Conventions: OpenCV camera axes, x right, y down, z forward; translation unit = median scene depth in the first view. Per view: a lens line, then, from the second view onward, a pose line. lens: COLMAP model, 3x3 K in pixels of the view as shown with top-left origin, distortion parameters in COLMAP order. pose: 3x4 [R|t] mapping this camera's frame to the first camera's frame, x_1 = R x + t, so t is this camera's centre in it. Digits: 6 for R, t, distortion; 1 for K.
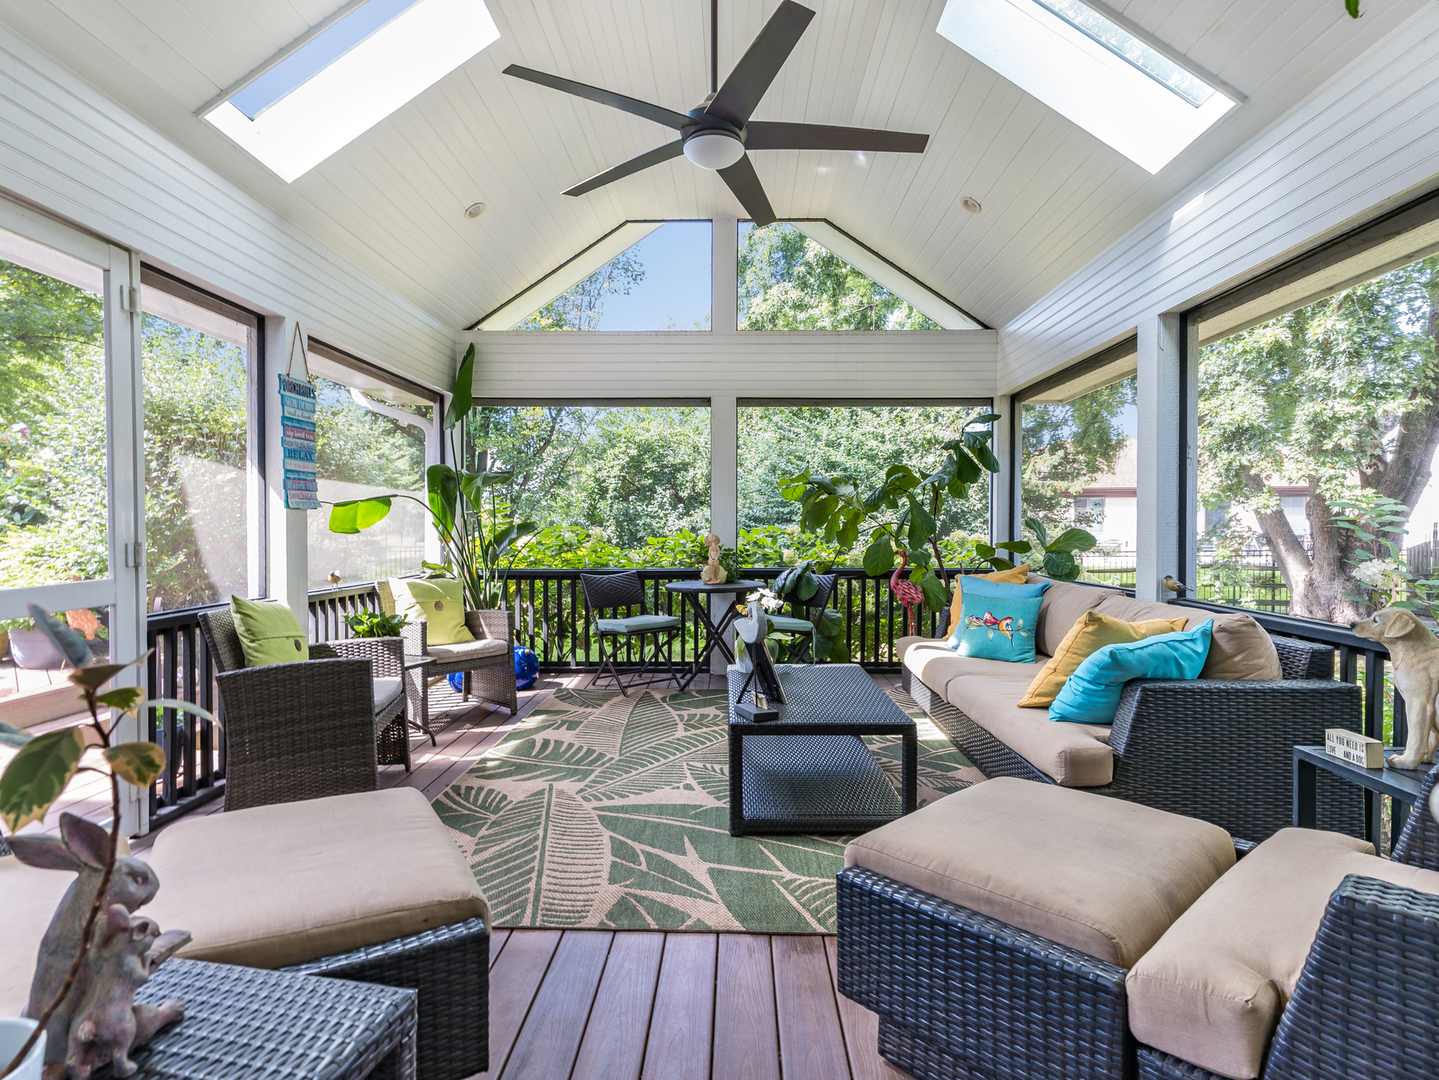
lens RADIAL K [[760.5, 0, 722.7], [0, 760.5, 540.3], [0, 0, 1]] dist [-0.004939, 0.001715]
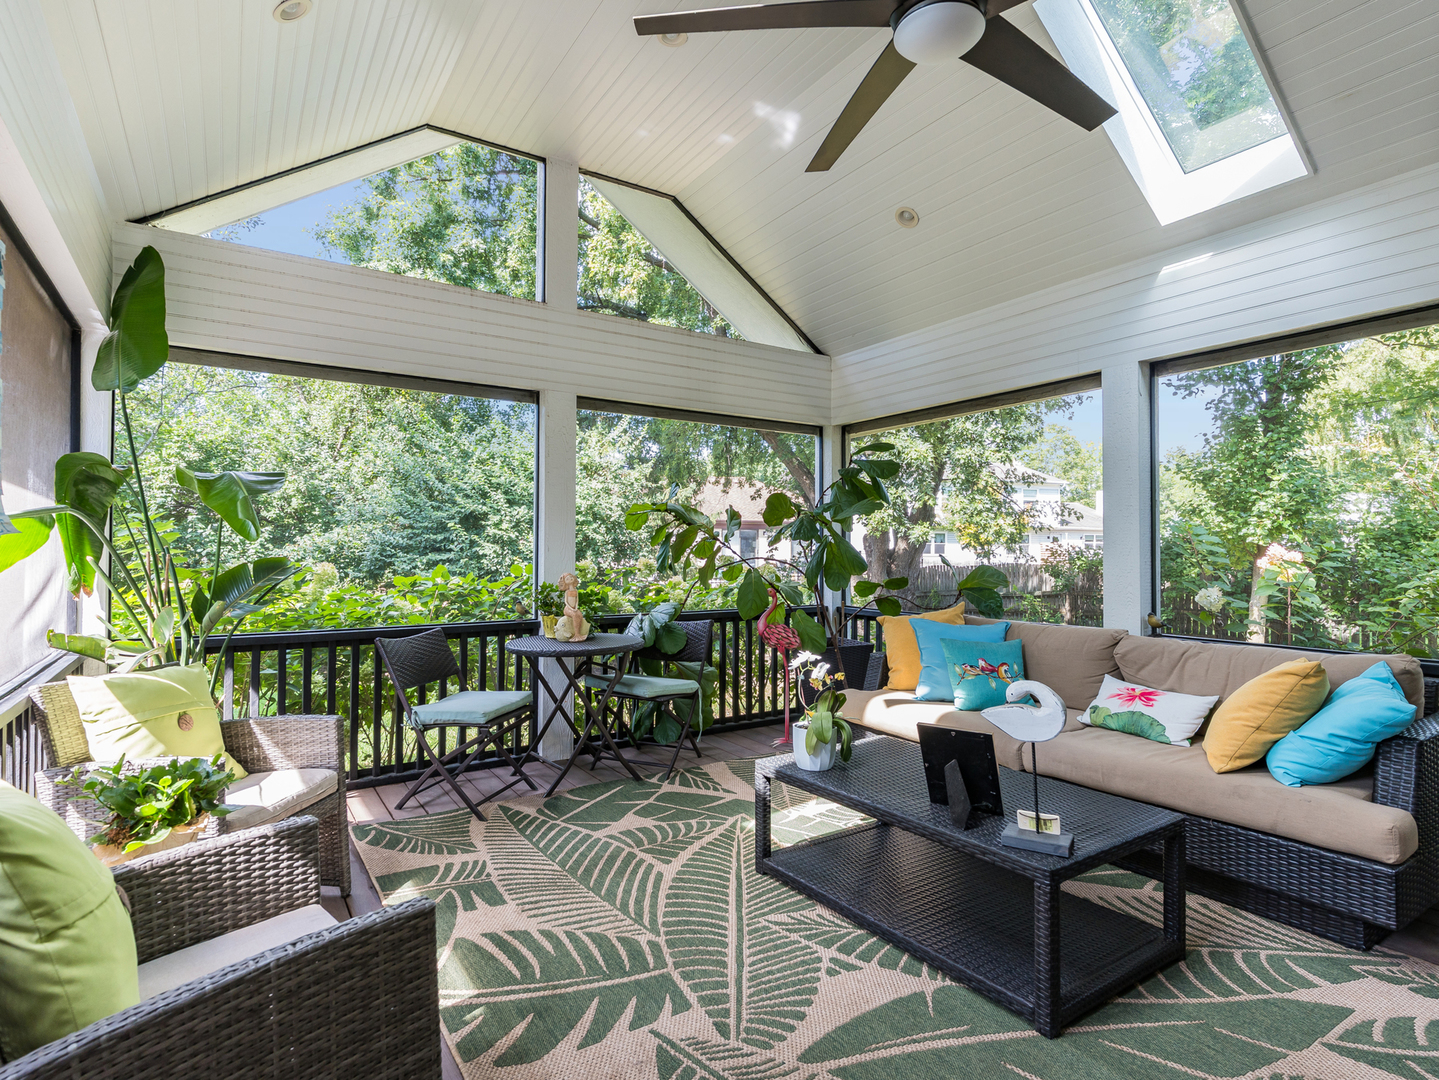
lens RADIAL K [[760.5, 0, 711.4], [0, 760.5, 539.7], [0, 0, 1]] dist [-0.004939, 0.001715]
pose [[0.826852, 0.010597, 0.562319, -0.464381], [0.008899, 0.999451, -0.031921, -0.023415], [-0.562348, 0.031398, 0.826304, 0.453130]]
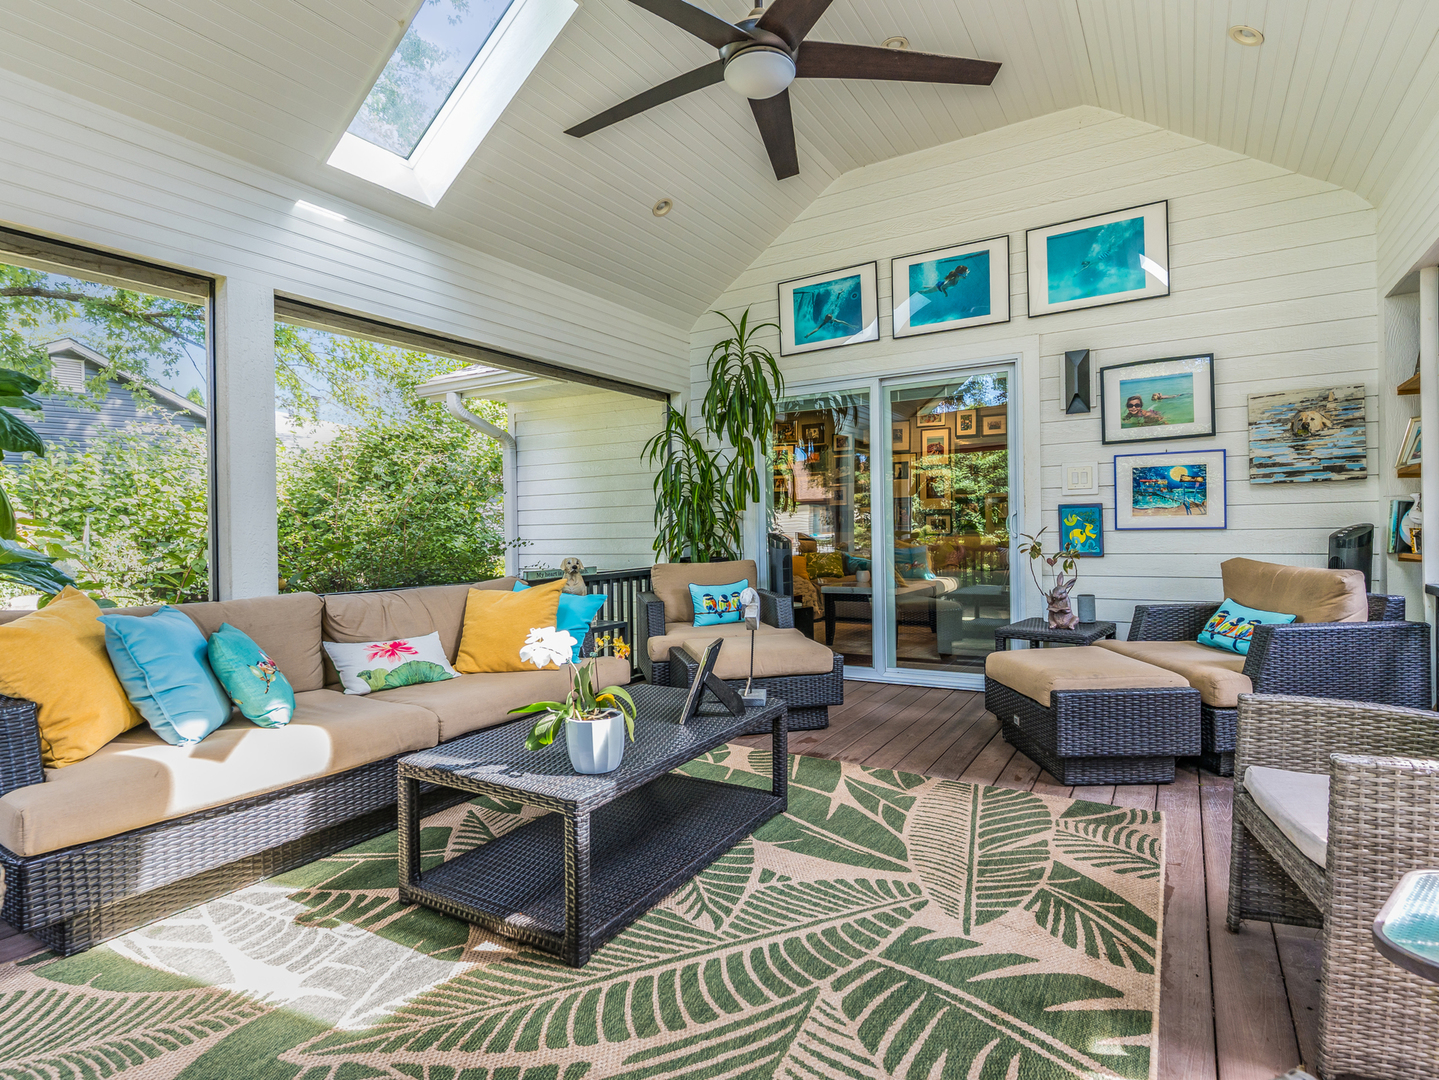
lens RADIAL K [[760.5, 0, 725.7], [0, 760.5, 529.8], [0, 0, 1]] dist [-0.004939, 0.001715]
pose [[-0.868111, 0.013108, 0.496197, -0.327916], [0.024104, 0.999585, 0.015765, -0.007130], [-0.495785, 0.025646, -0.868067, 1.453567]]
